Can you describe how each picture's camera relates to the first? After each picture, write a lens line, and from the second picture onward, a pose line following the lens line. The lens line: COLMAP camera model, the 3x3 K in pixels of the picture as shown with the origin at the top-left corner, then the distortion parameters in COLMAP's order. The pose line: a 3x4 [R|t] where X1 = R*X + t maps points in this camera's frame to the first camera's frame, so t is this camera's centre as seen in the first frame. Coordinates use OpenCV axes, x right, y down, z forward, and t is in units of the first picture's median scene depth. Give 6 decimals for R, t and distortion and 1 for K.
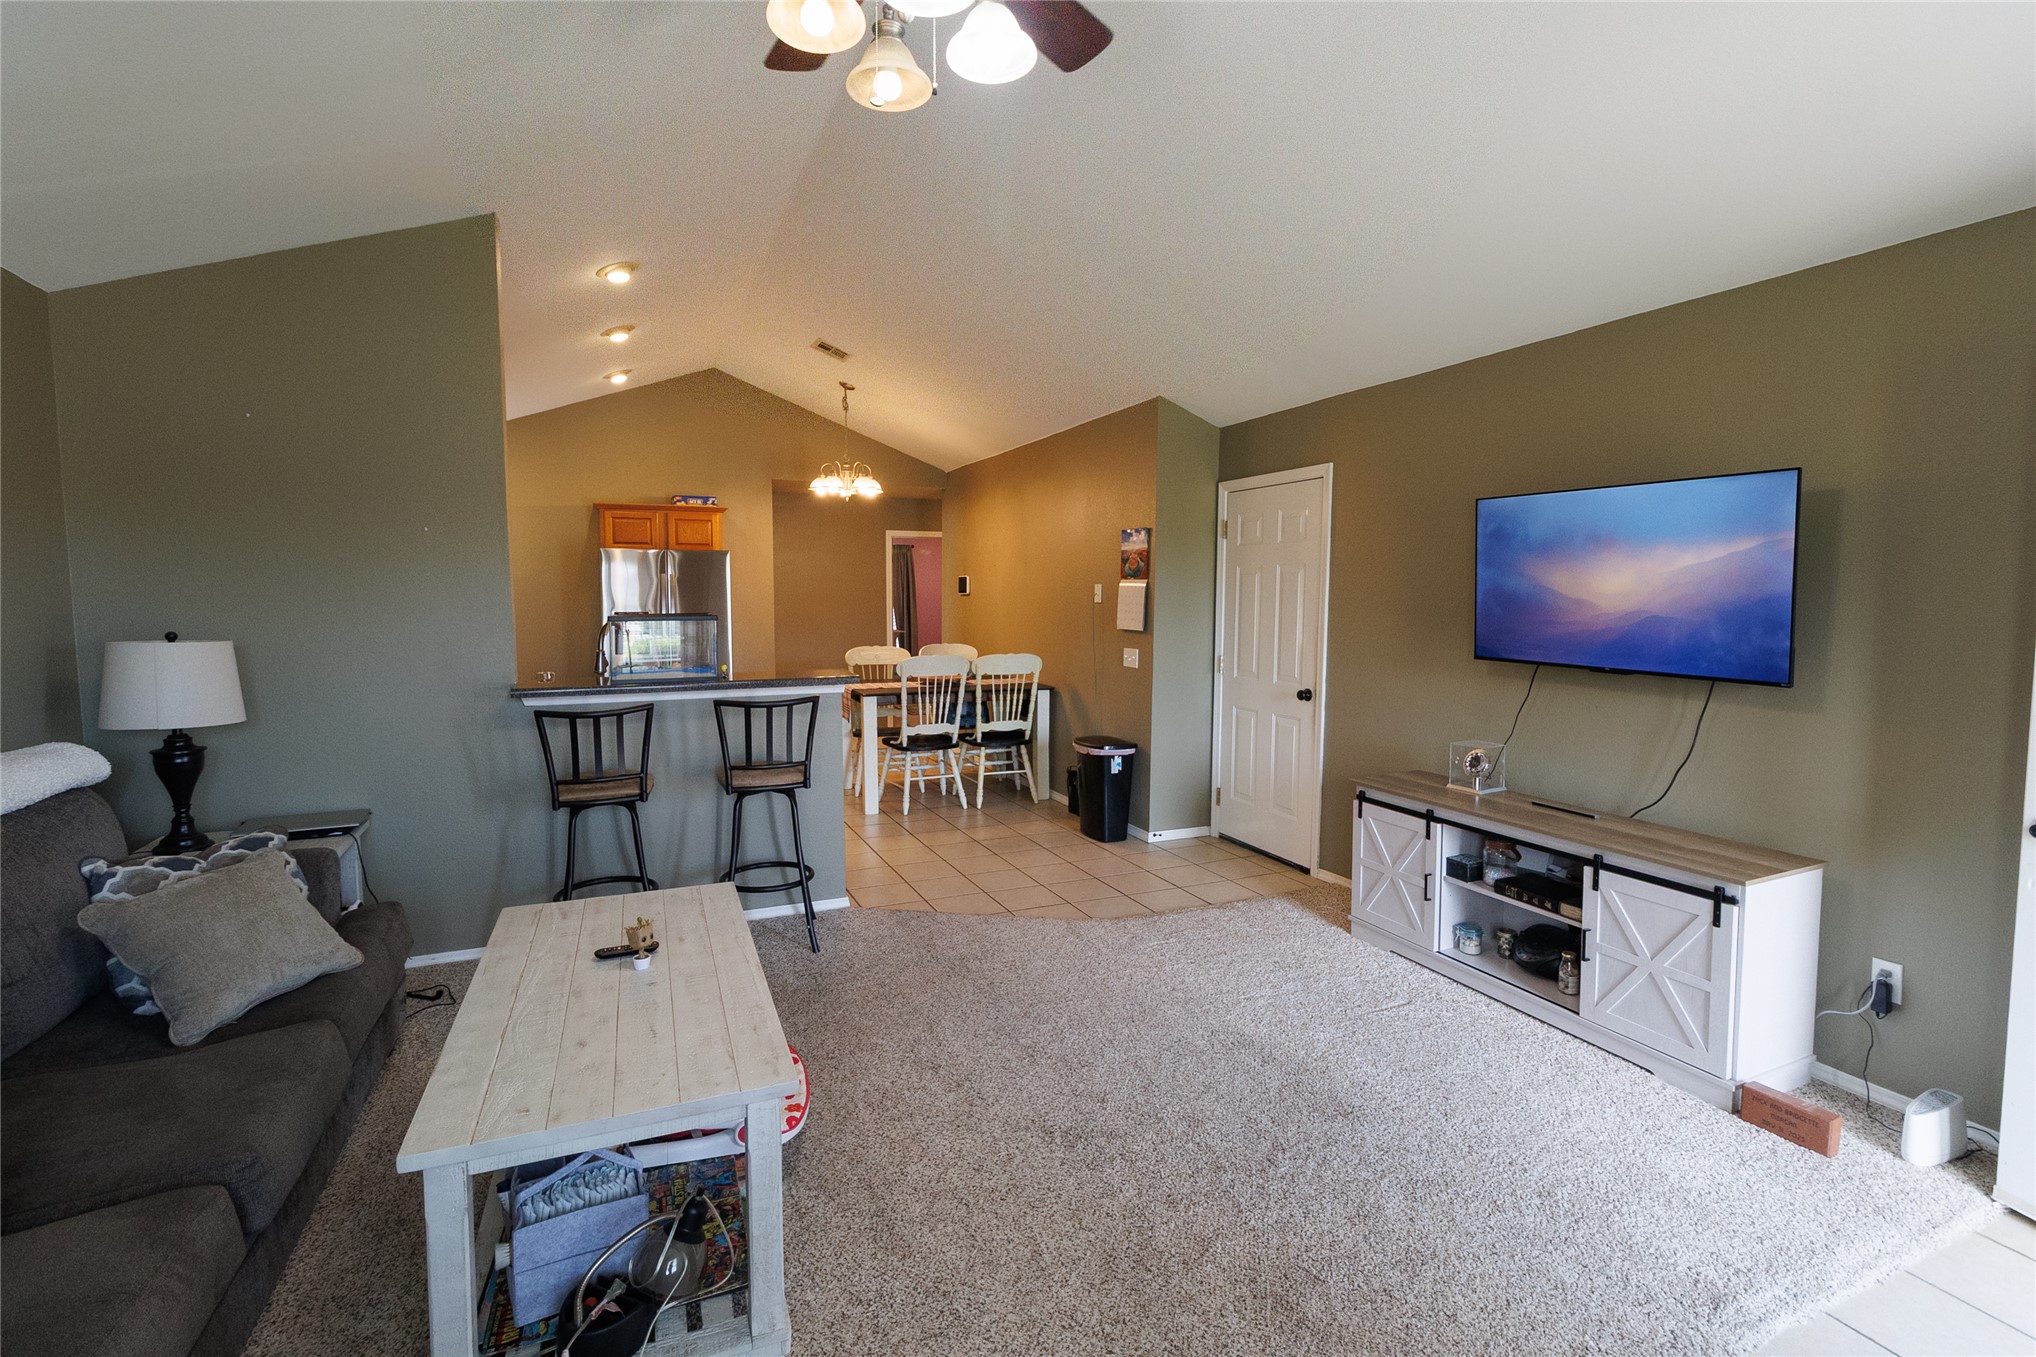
lens RADIAL K [[931.3, 0, 1015.9], [0, 931.3, 669.0], [0, 0, 1]] dist [-0.002531, -0.000316]
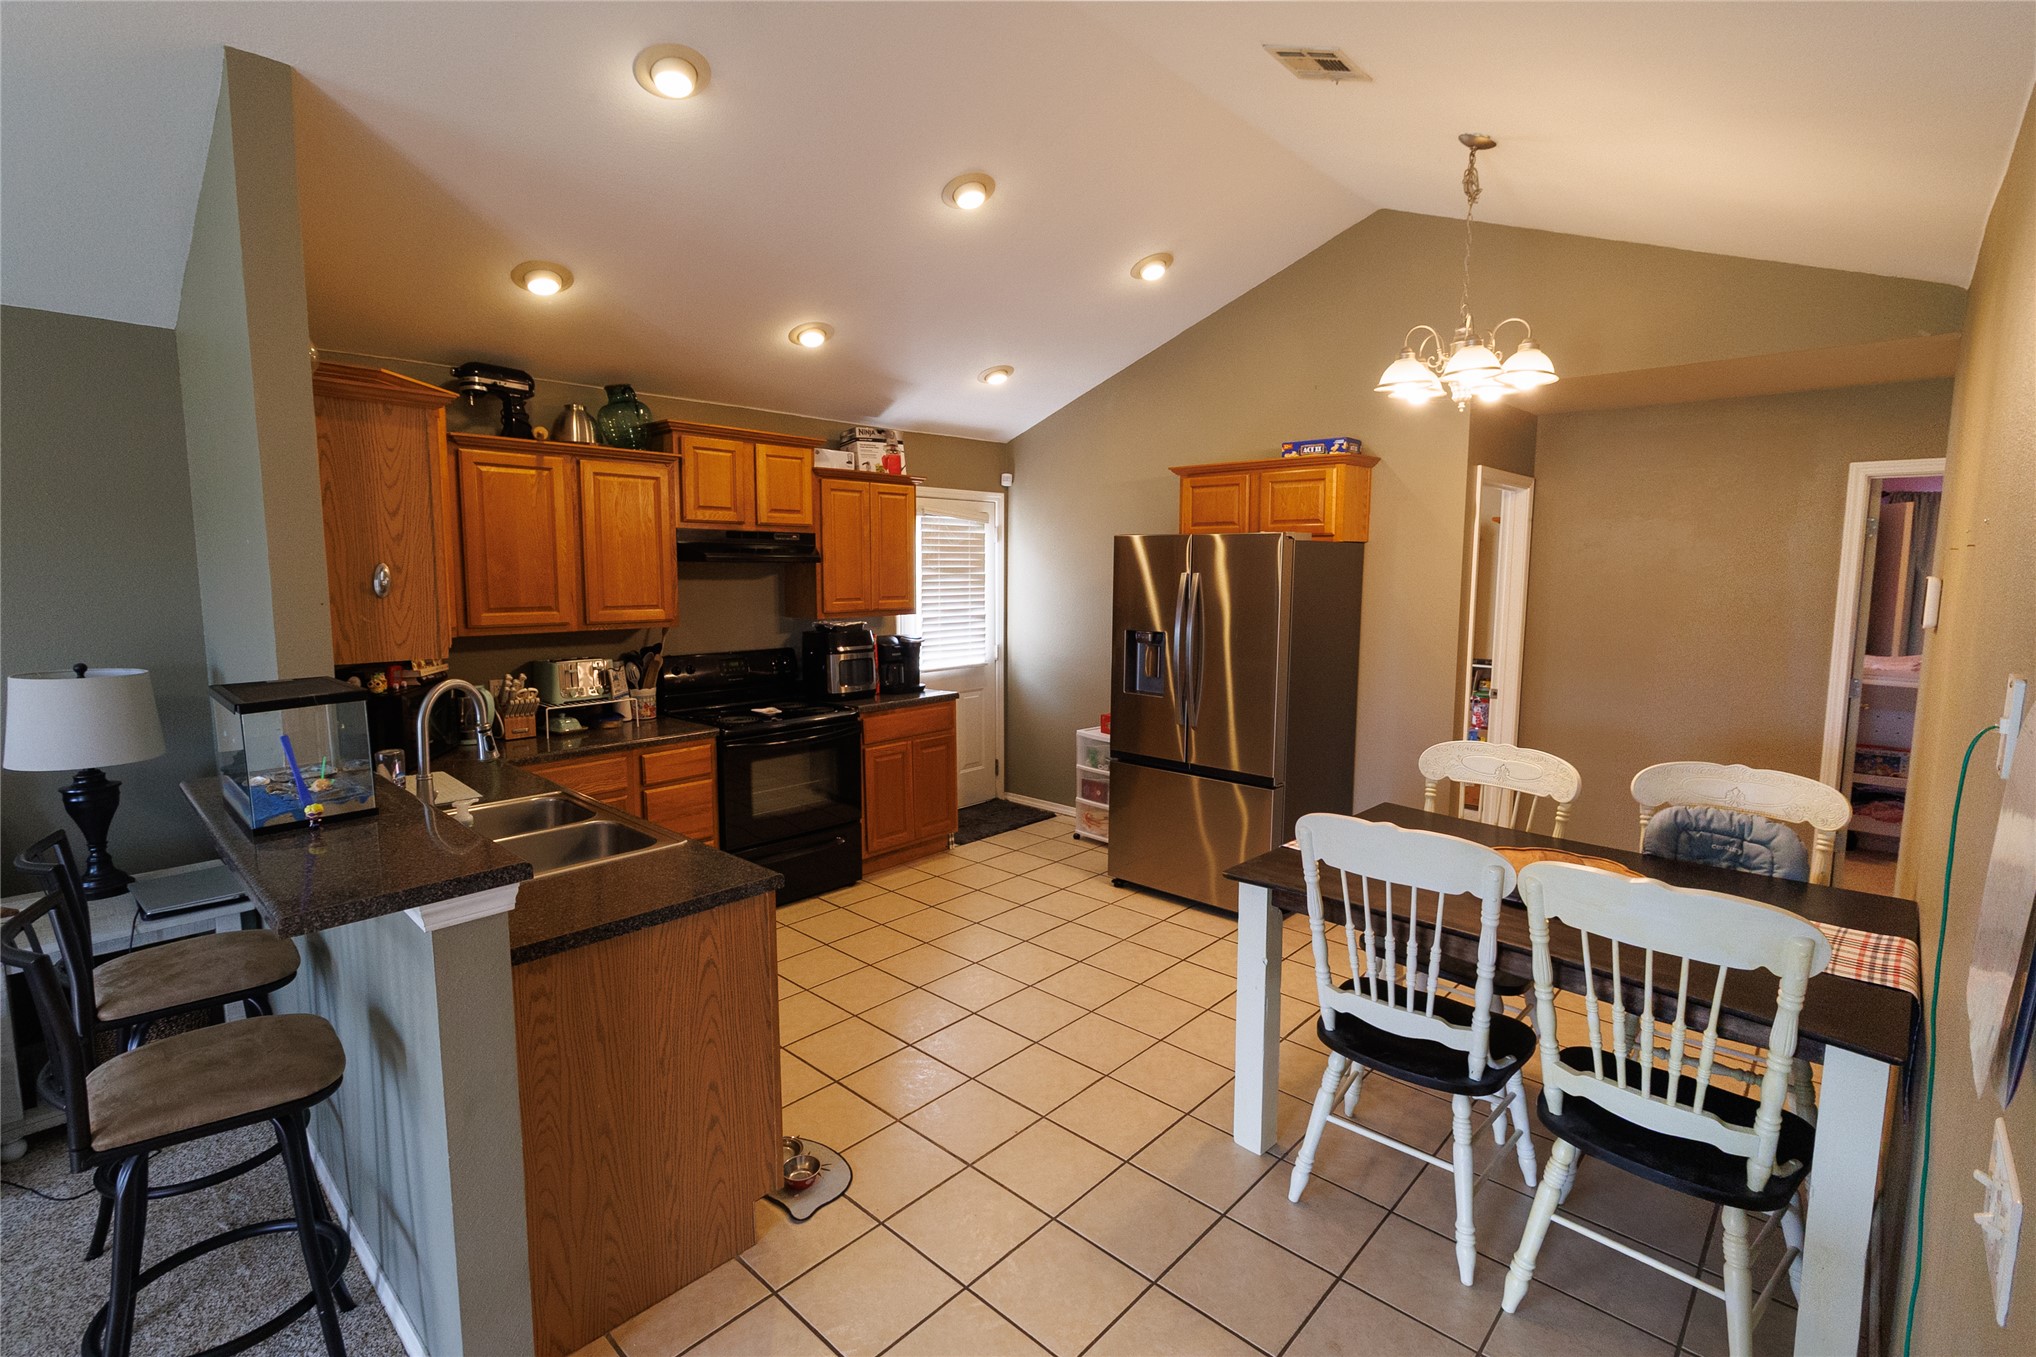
lens RADIAL K [[931.3, 0, 1013.8], [0, 931.3, 672.7], [0, 0, 1]] dist [-0.002531, -0.000316]
pose [[0.396789, 0.112504, -0.910989, 0.152773], [-0.077089, 0.993039, 0.089060, -0.083385], [0.914667, 0.034889, 0.402700, 0.645741]]
